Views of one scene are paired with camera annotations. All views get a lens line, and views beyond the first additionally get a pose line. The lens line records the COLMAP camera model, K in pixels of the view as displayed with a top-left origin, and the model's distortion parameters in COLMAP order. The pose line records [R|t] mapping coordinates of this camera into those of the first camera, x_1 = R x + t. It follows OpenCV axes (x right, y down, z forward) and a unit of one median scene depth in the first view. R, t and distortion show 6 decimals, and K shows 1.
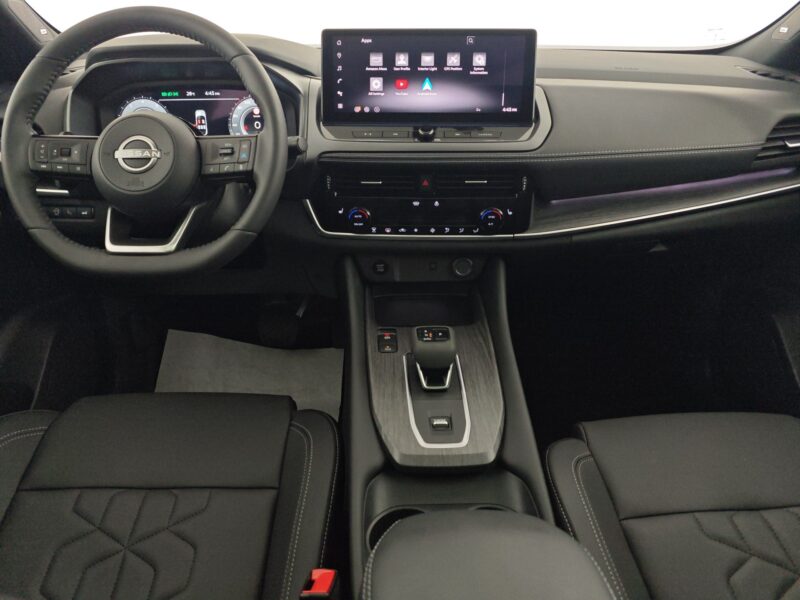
lens RADIAL K [[529.8, 0, 400.0], [0, 529.8, 300.0], [0, 0, 1]] dist [0.046441, -0.000663]
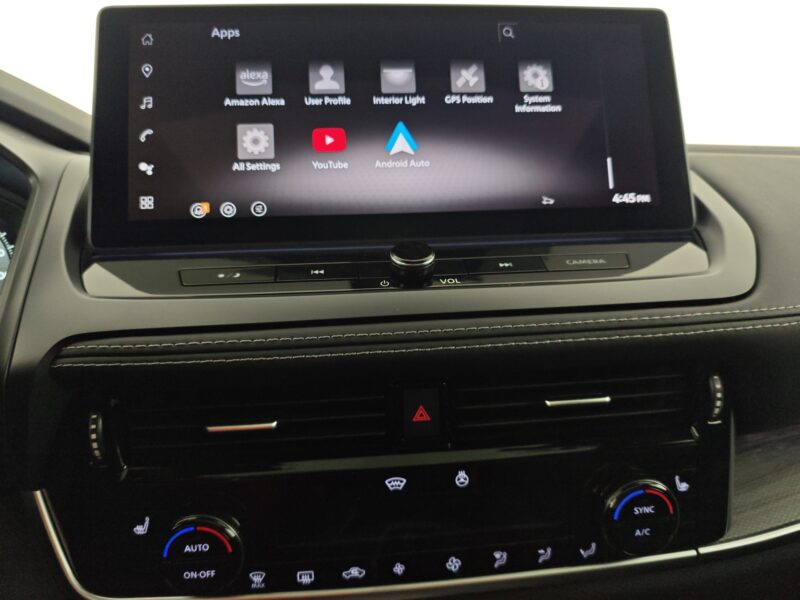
lens RADIAL K [[601.8, 0, 400.0], [0, 601.8, 300.0], [0, 0, 1]] dist [-0.058784, -0.001513]
pose [[0.992649, -0.049697, 0.110354, 0.000764], [0.082671, 0.944358, -0.318360, -0.176487], [-0.088392, 0.325143, 0.941525, 0.661064]]
